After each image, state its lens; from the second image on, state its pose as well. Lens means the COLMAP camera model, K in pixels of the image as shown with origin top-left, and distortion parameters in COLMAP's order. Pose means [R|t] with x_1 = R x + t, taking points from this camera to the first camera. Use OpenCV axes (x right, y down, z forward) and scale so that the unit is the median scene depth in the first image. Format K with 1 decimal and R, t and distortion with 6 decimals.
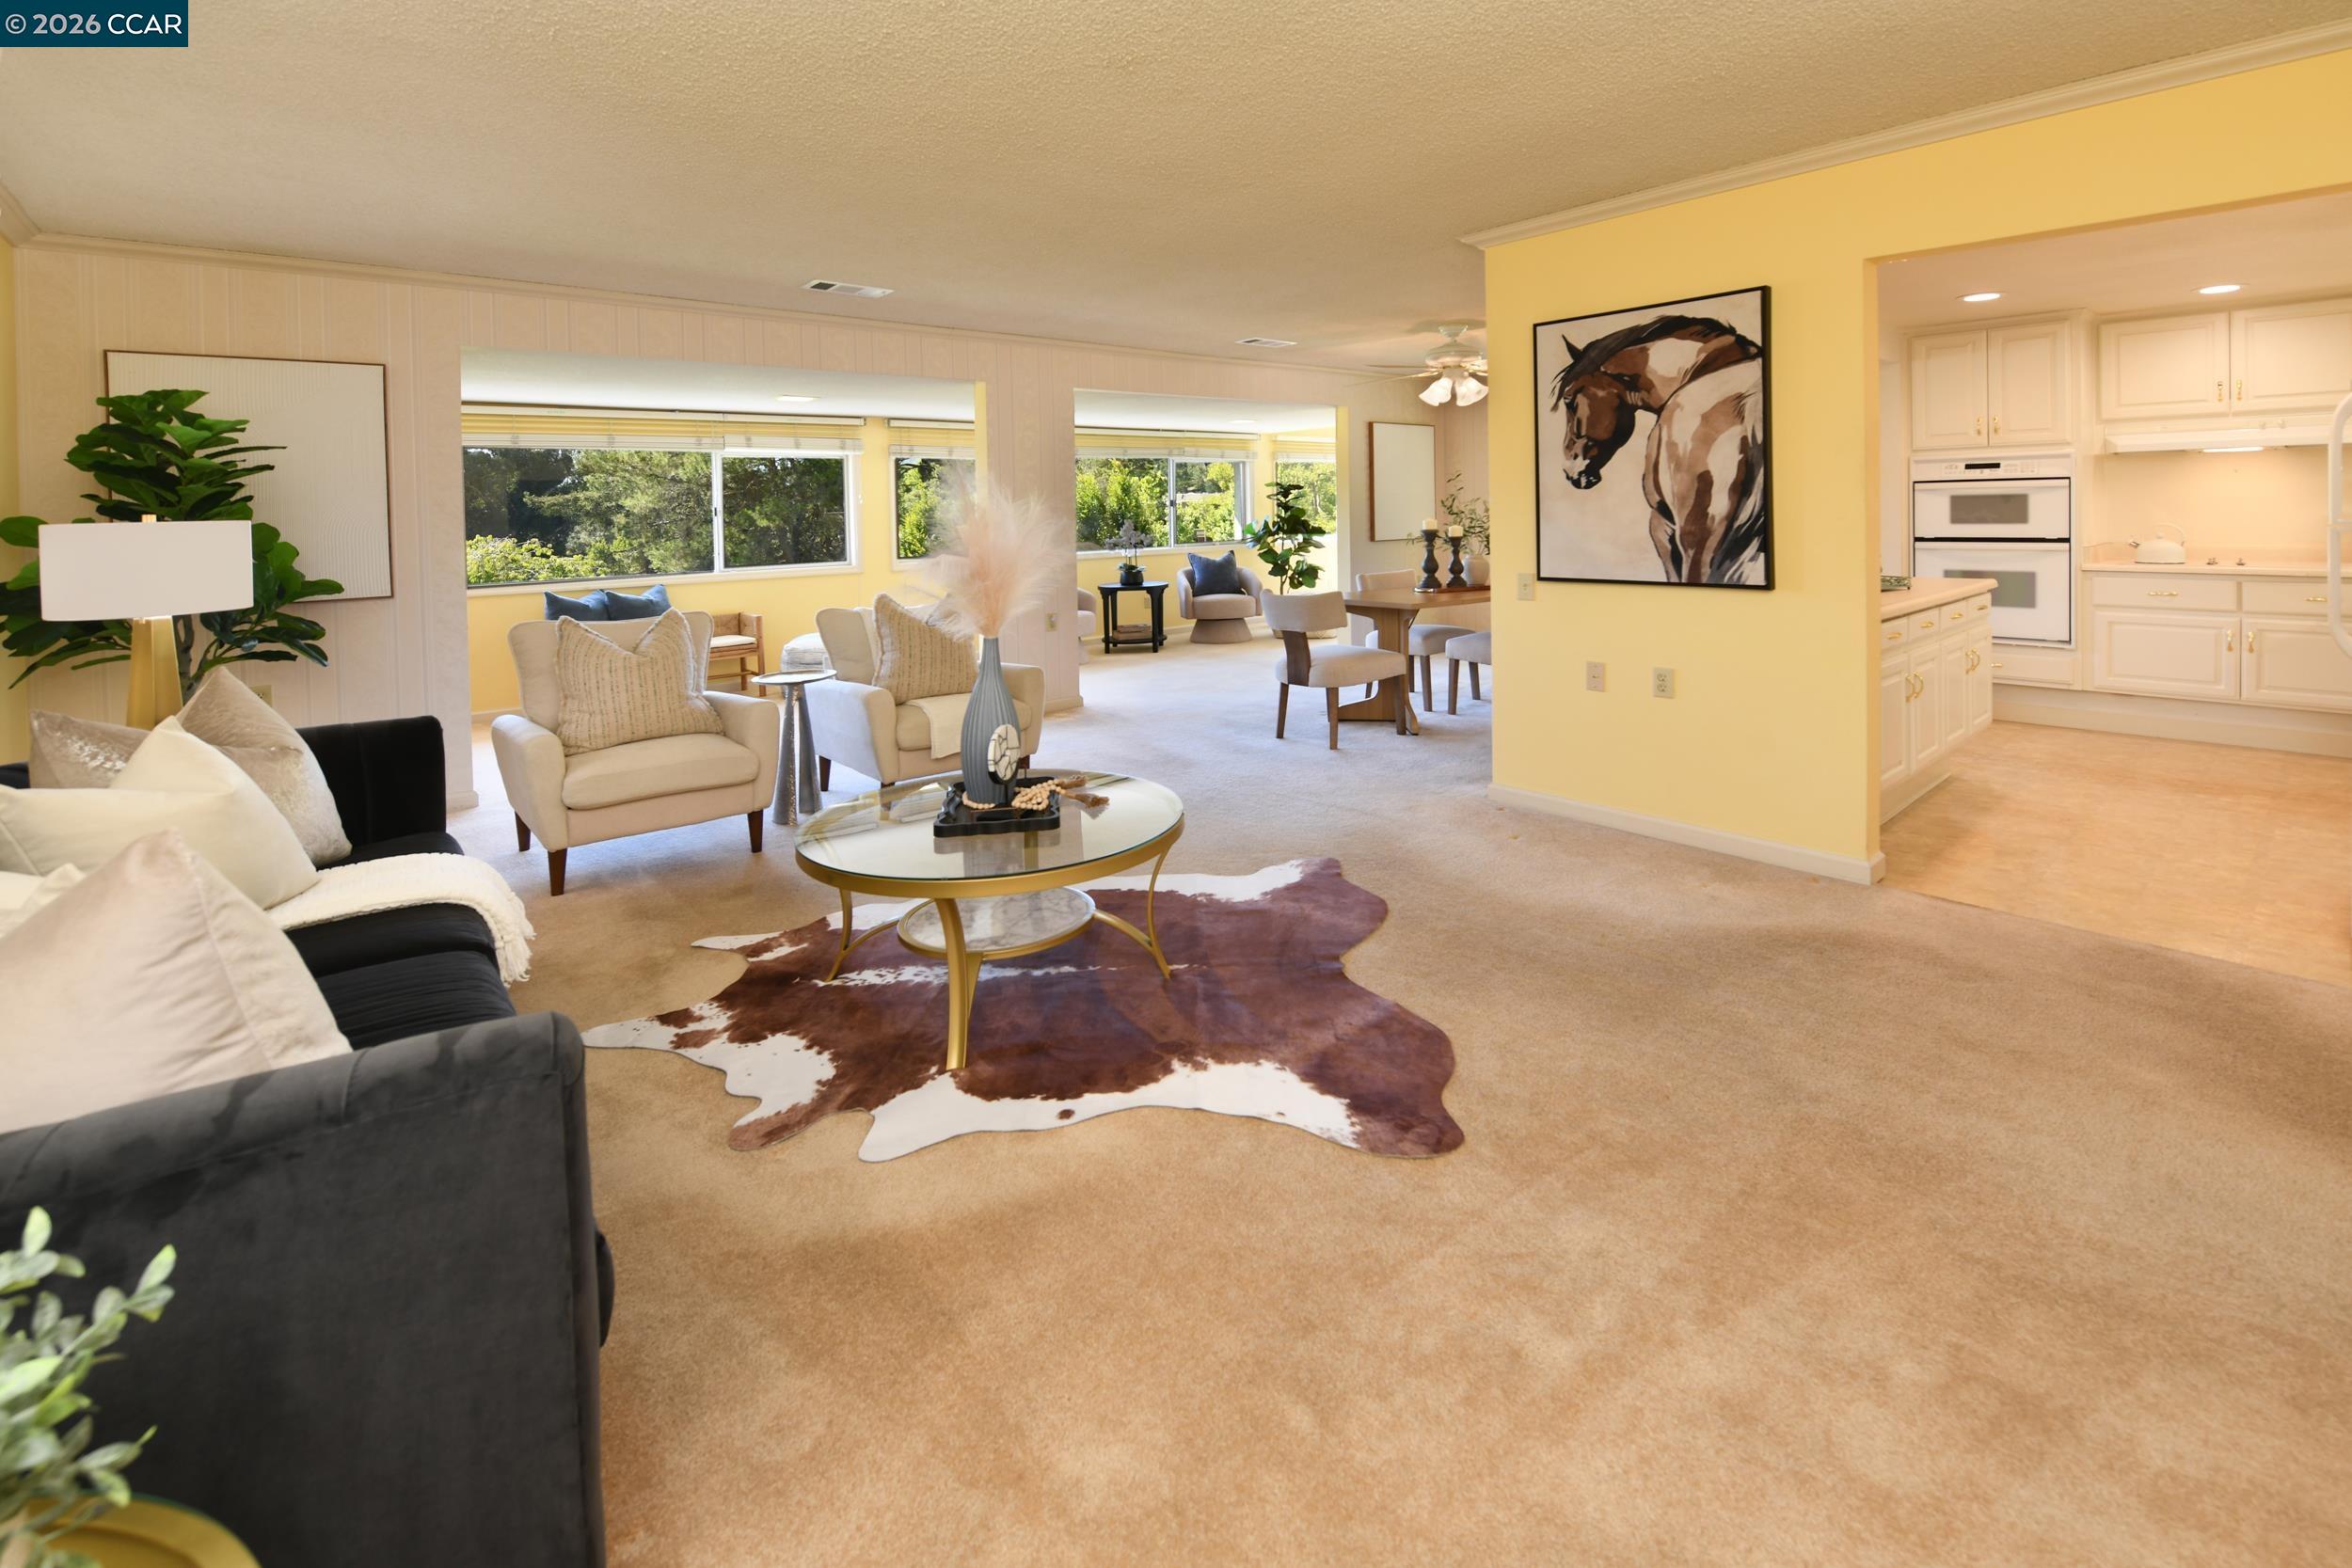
lens RADIAL K [[1009.6, 0, 1082.7], [0, 1009.6, 505.9], [0, 0, 1]] dist [-0.018554, 0.000792]
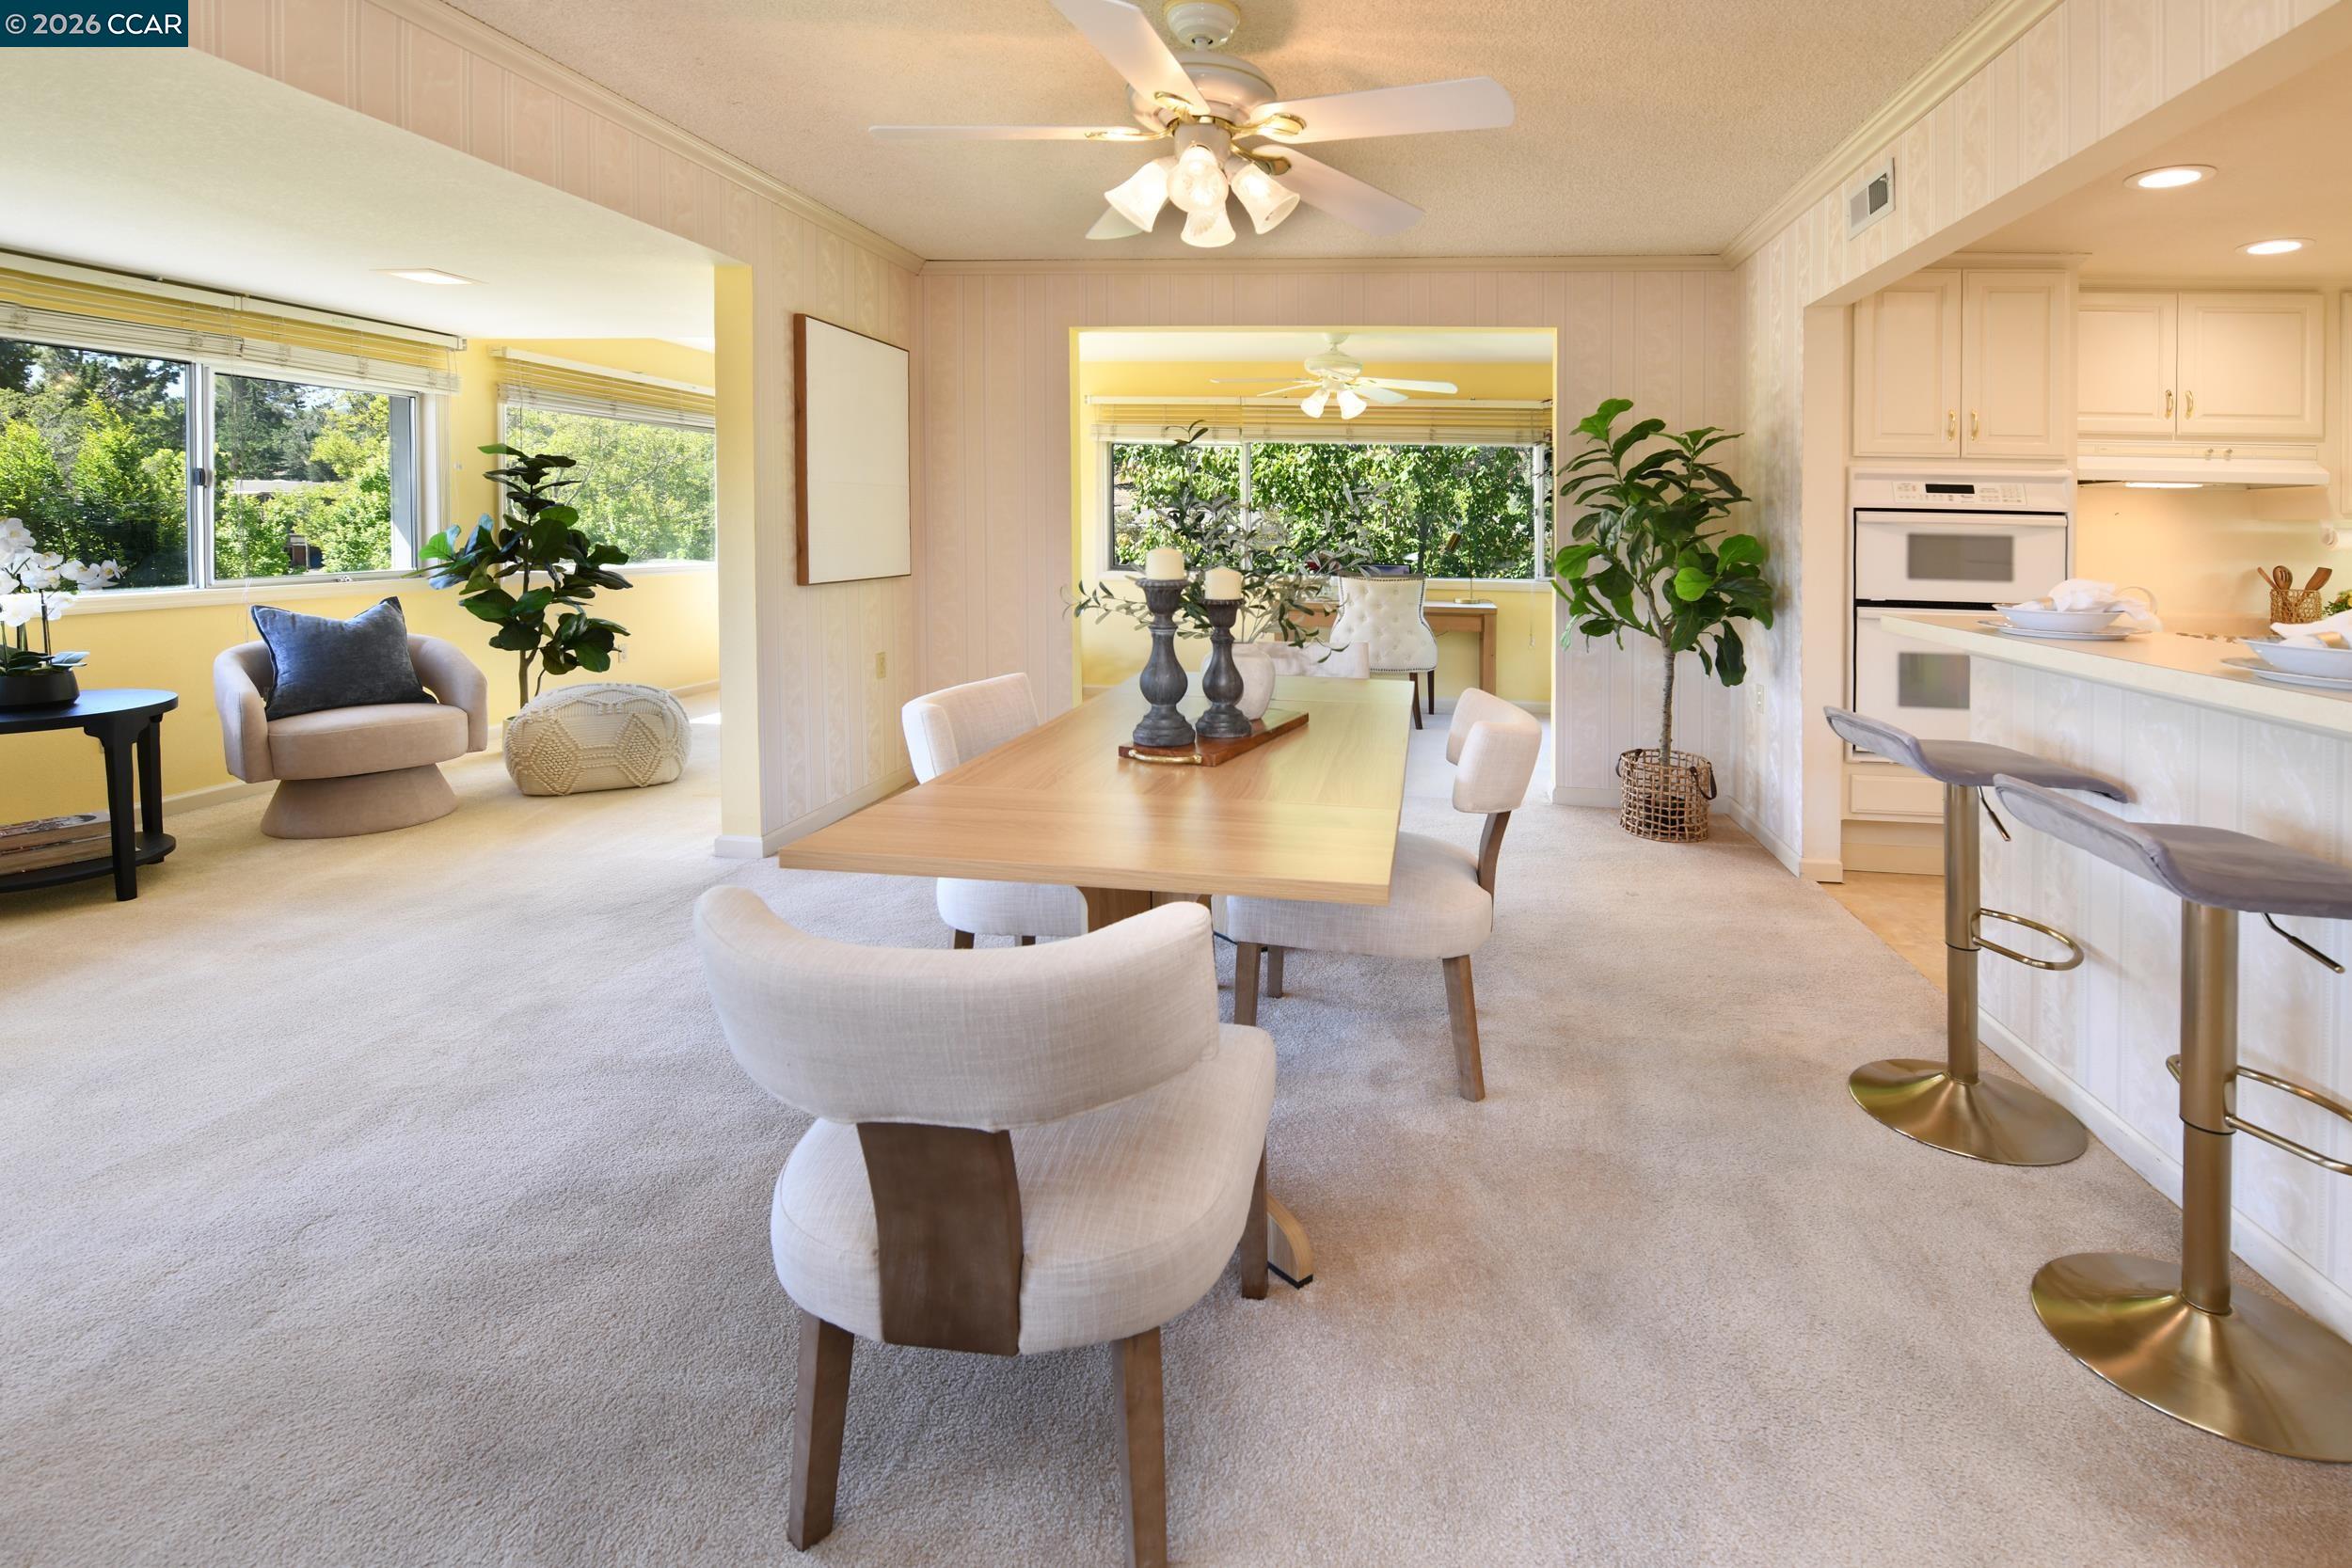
lens RADIAL K [[1059.9, 0, 1223.3], [0, 1059.9, 532.3], [0, 0, 1]] dist [-0.017373, -0.000217]
pose [[0.664969, 0.033079, 0.746138, 0.095728], [-0.041627, 0.999107, -0.007195, 0.011563], [-0.745710, -0.026275, 0.665753, 0.861823]]
